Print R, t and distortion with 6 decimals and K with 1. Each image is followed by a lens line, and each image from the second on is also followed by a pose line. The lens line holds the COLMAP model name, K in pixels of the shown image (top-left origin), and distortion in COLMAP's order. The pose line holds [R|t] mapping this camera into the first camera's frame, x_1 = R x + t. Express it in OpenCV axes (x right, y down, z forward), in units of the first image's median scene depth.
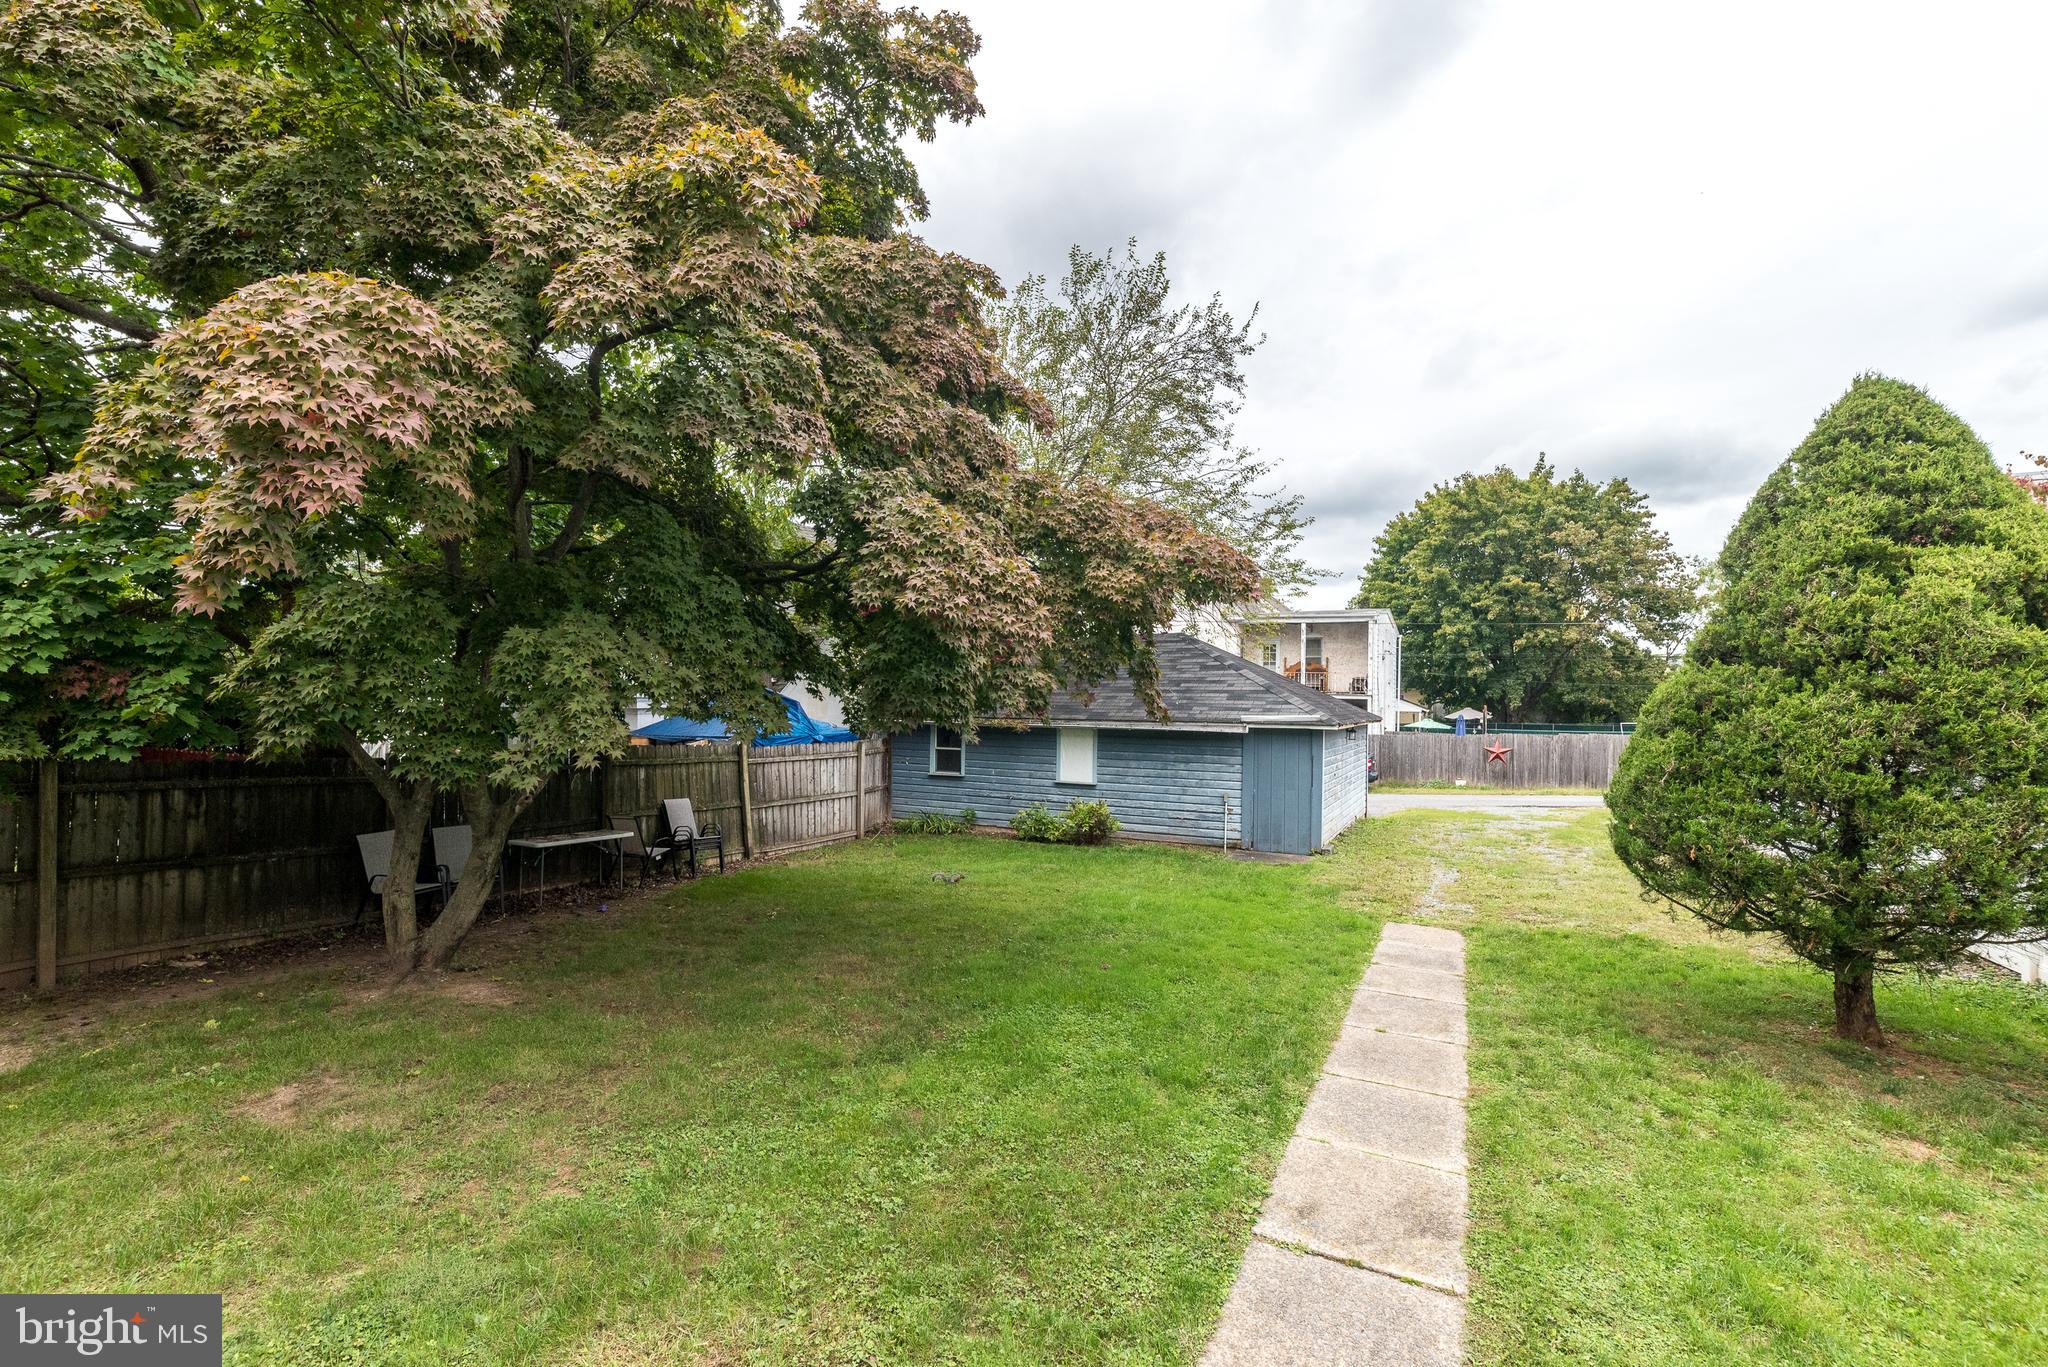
lens RADIAL K [[892.3, 0, 1025.6], [0, 892.3, 685.5], [0, 0, 1]] dist [0.018110, 0.000415]
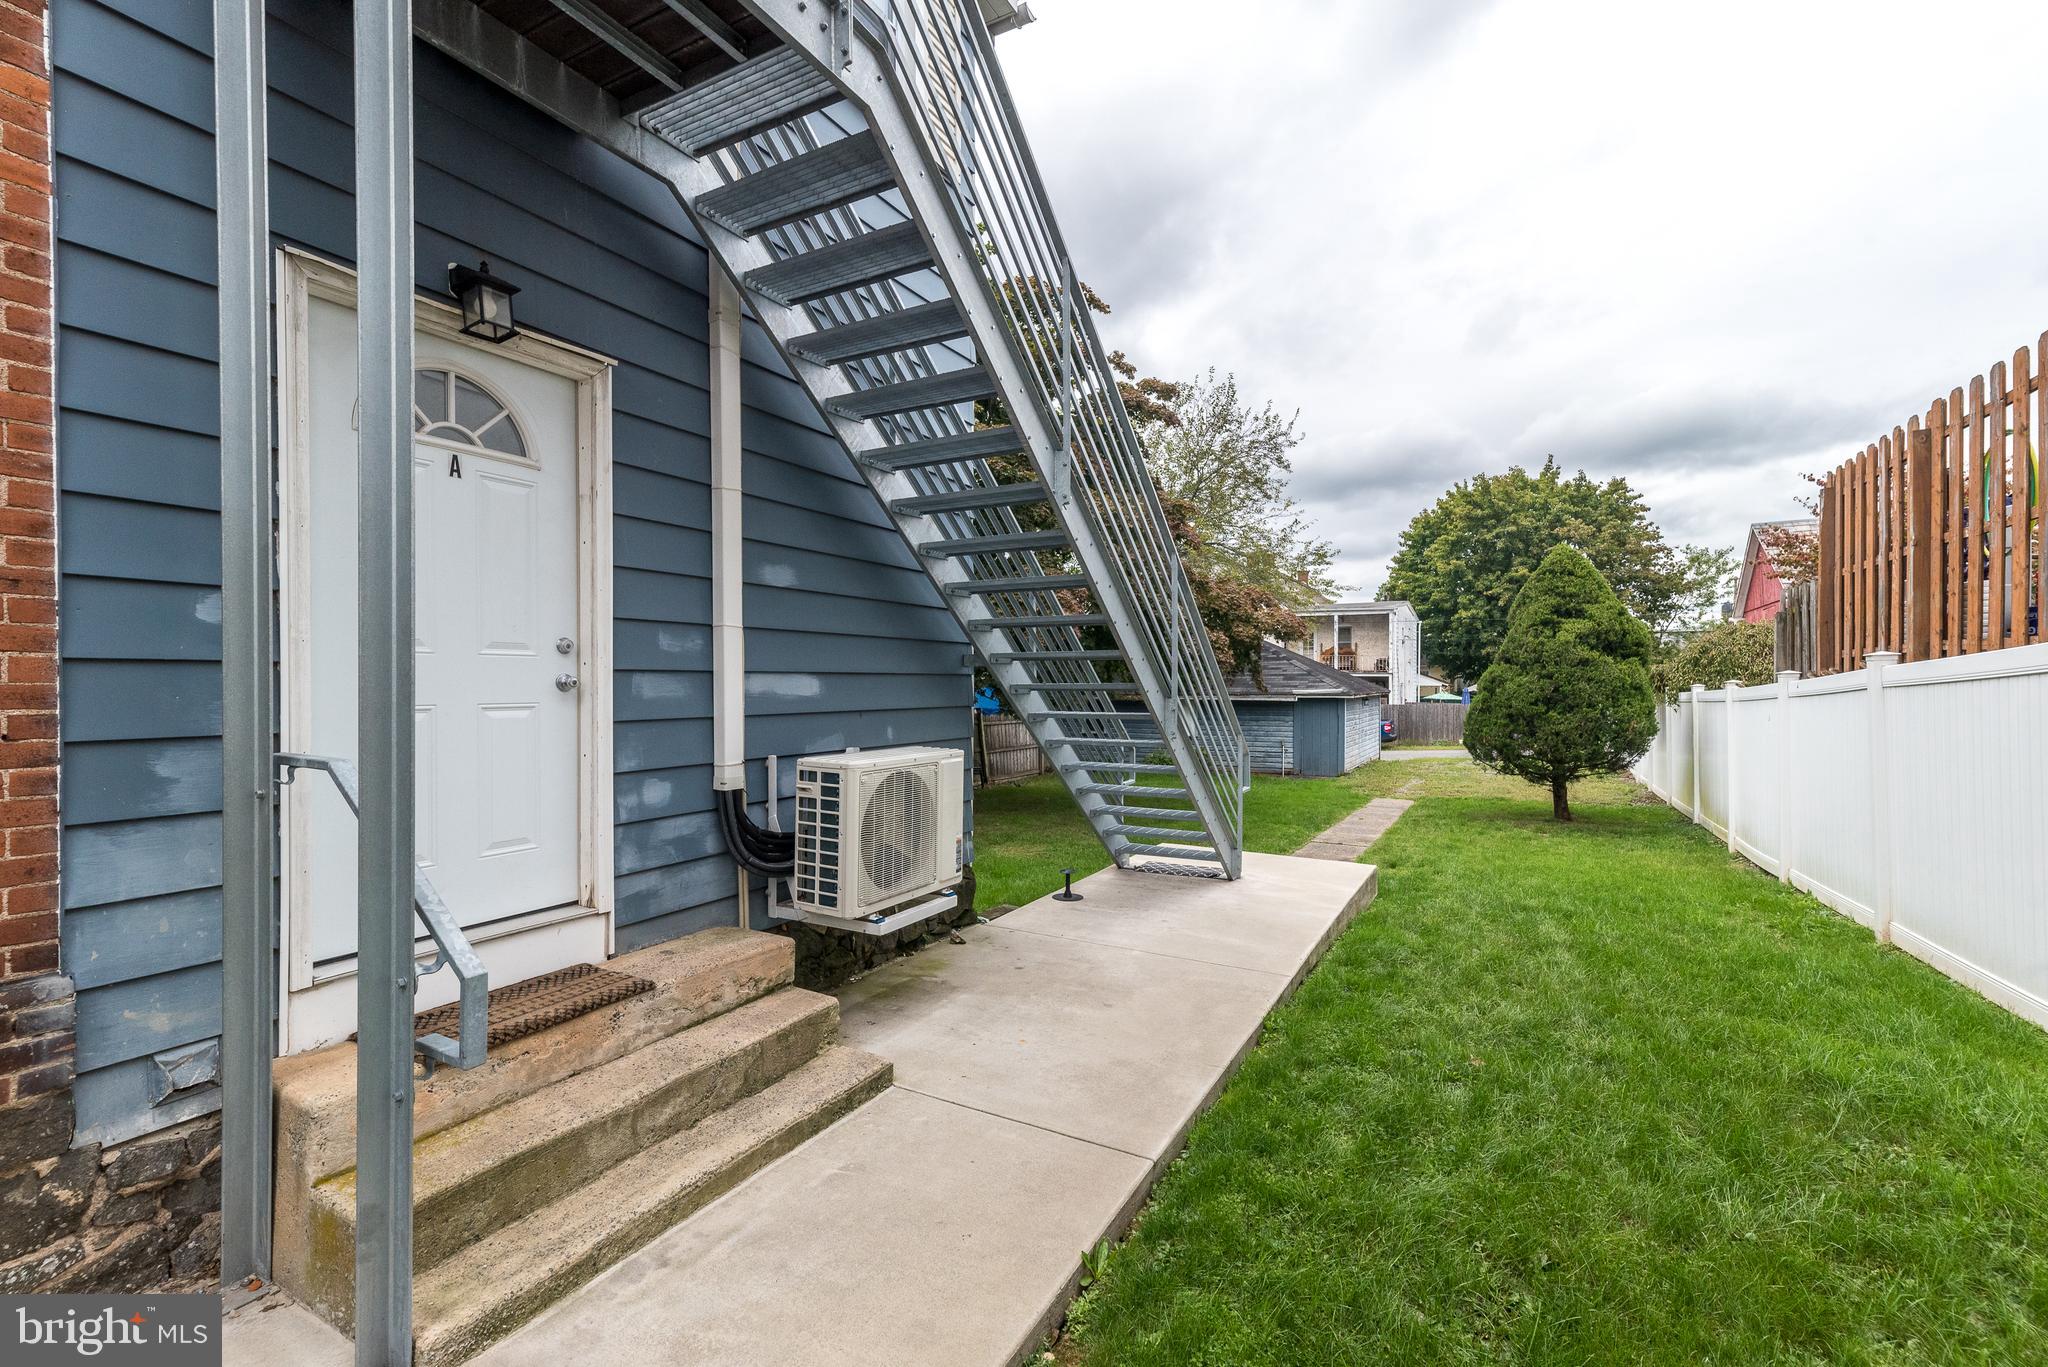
lens RADIAL K [[892.3, 0, 1019.9], [0, 892.3, 688.1], [0, 0, 1]] dist [0.018110, 0.000415]
pose [[0.998890, -0.017029, -0.043922, -0.053463], [0.018076, 0.999559, 0.023546, -0.005039], [0.043502, -0.024314, 0.998757, -0.187736]]
